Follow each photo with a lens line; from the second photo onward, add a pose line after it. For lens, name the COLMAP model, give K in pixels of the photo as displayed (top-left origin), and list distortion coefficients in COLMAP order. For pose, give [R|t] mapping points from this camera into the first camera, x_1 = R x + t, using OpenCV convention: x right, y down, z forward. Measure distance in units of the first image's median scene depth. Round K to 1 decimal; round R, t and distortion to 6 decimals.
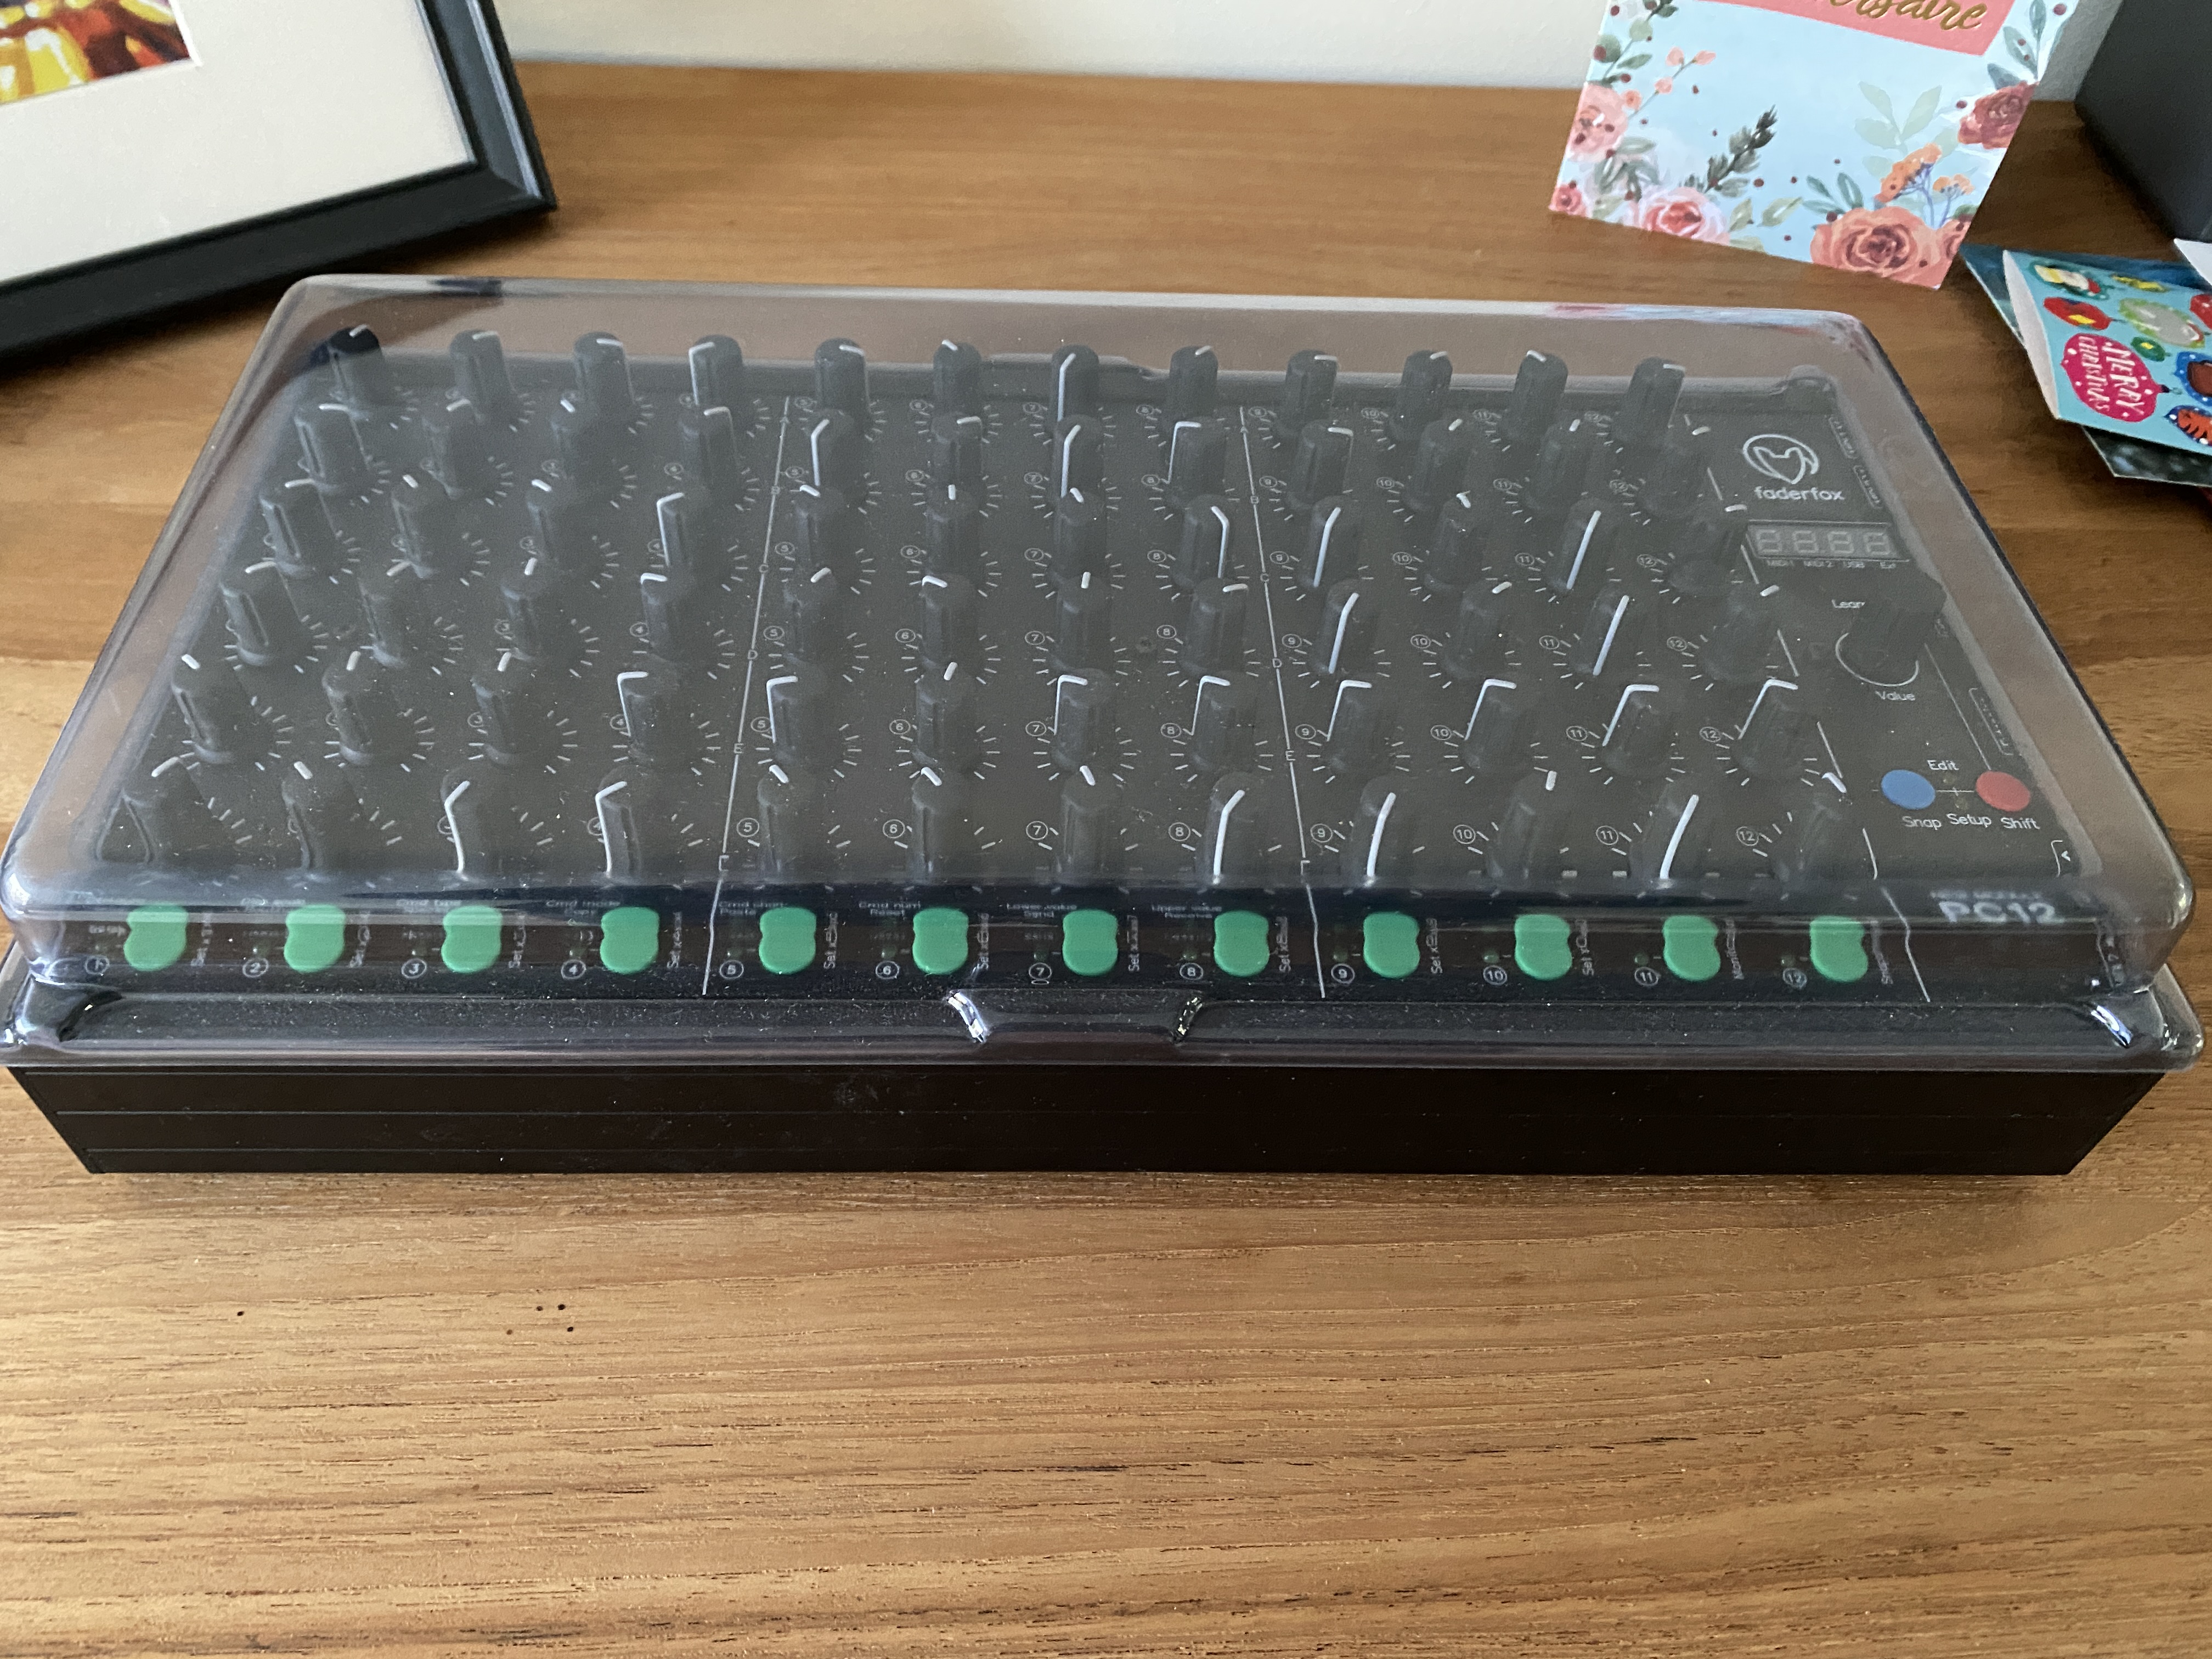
lens RADIAL K [[1702.4, 0, 1106.0], [0, 1702.4, 829.5], [0, 0, 1]] dist [-0.004620, 0.009599]
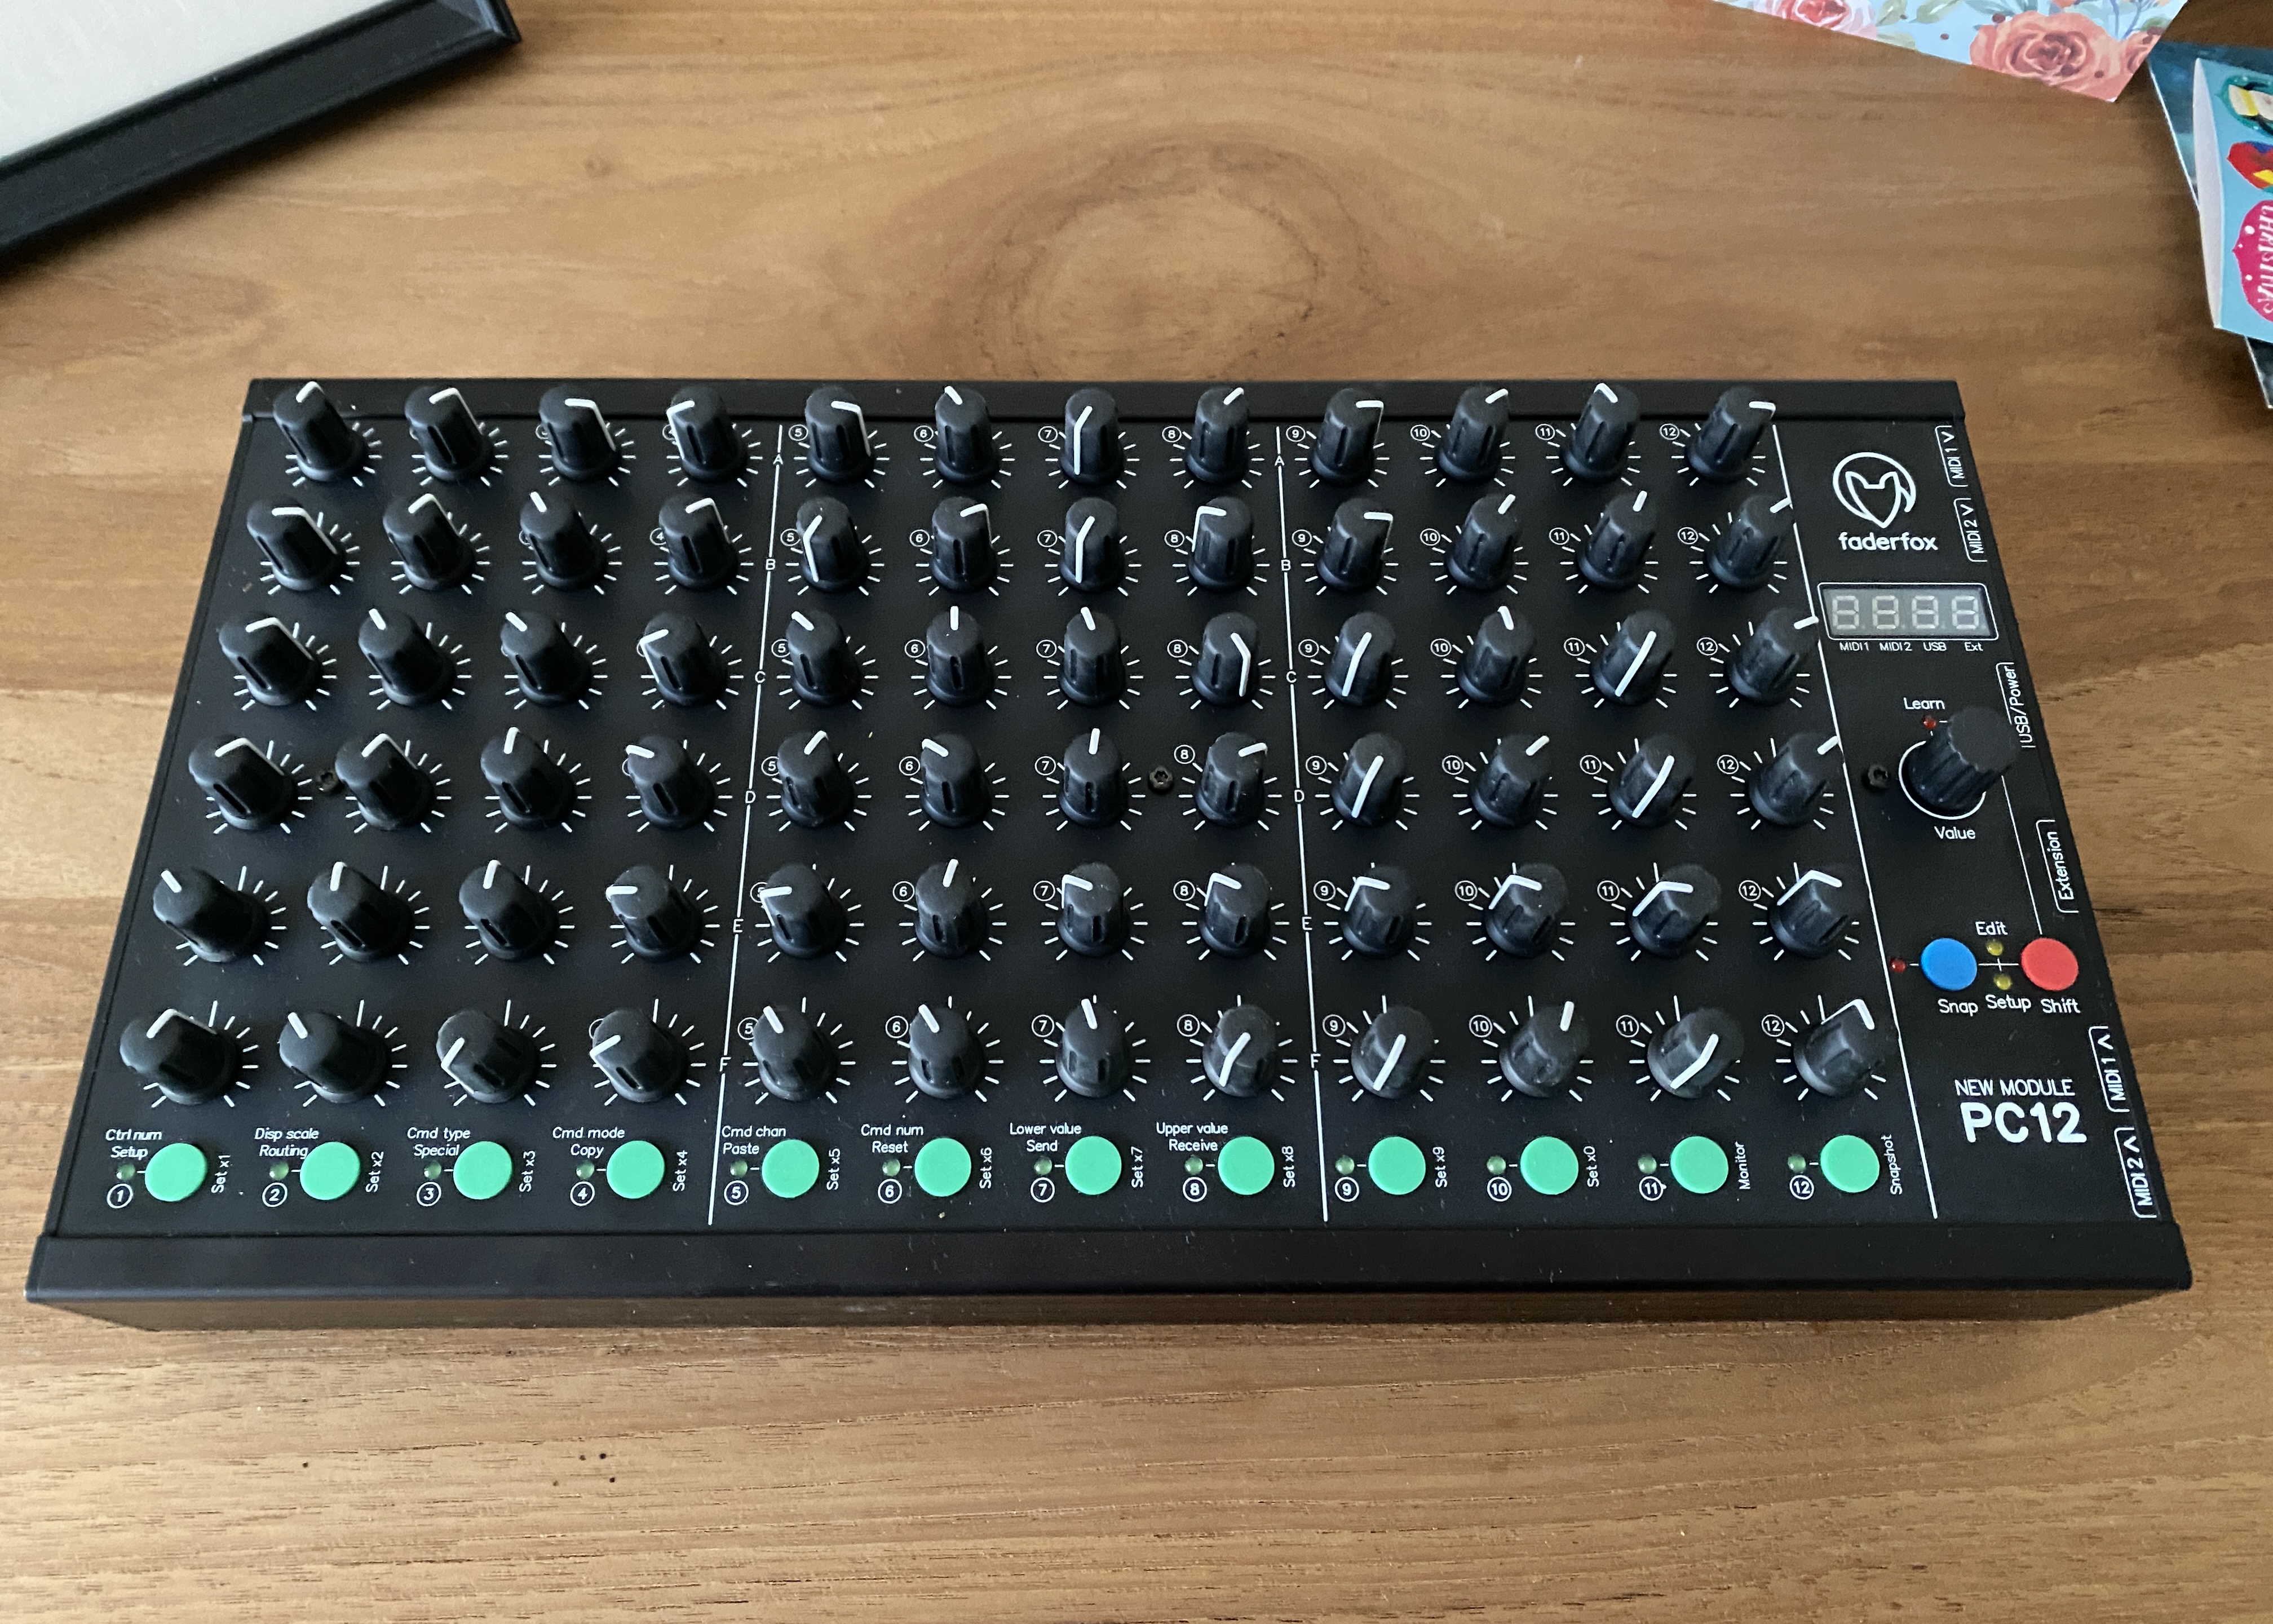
lens RADIAL K [[1771.3, 0, 1136.5], [0, 1771.3, 812.0], [0, 0, 1]] dist [0.009104, -0.007262]
pose [[0.999530, 0.006738, -0.029899, 0.044223], [0.001300, 0.965334, 0.261016, -0.392116], [0.030621, -0.260932, 0.964871, 0.042602]]
